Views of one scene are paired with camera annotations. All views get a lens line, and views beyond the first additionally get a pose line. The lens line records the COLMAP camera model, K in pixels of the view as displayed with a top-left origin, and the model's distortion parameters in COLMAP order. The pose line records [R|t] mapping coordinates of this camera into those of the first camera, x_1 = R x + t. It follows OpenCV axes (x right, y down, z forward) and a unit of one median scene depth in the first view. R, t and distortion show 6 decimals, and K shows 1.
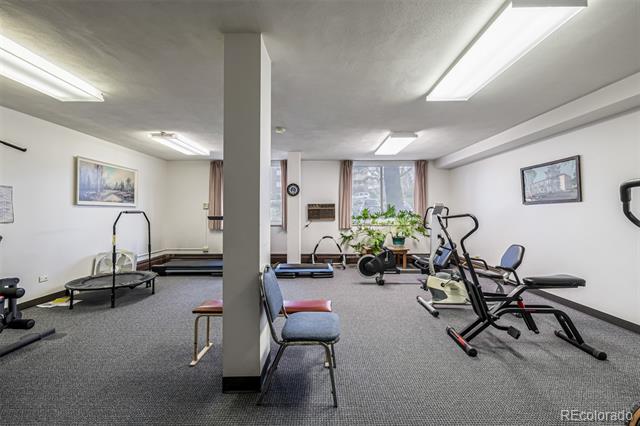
lens RADIAL K [[268.2, 0, 320.0], [0, 268.2, 213.0], [0, 0, 1]] dist [-0.020055, 0.000050]
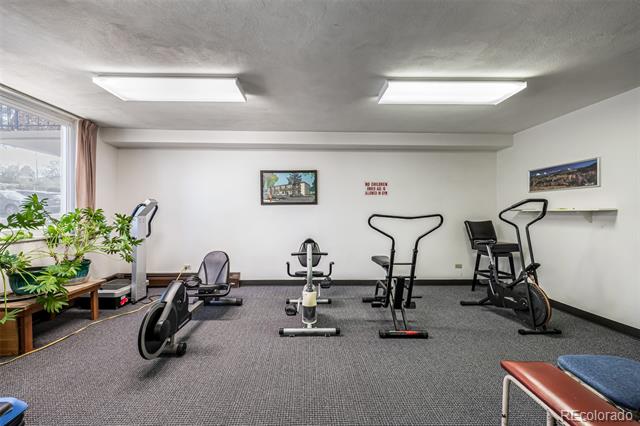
lens RADIAL K [[268.2, 0, 320.0], [0, 268.2, 213.0], [0, 0, 1]] dist [-0.020055, 0.000050]
pose [[-0.025699, -0.000893, 0.999669, -0.352462], [0.000653, 0.999999, 0.000910, -0.000814], [-0.999670, 0.000676, -0.025698, 0.924994]]
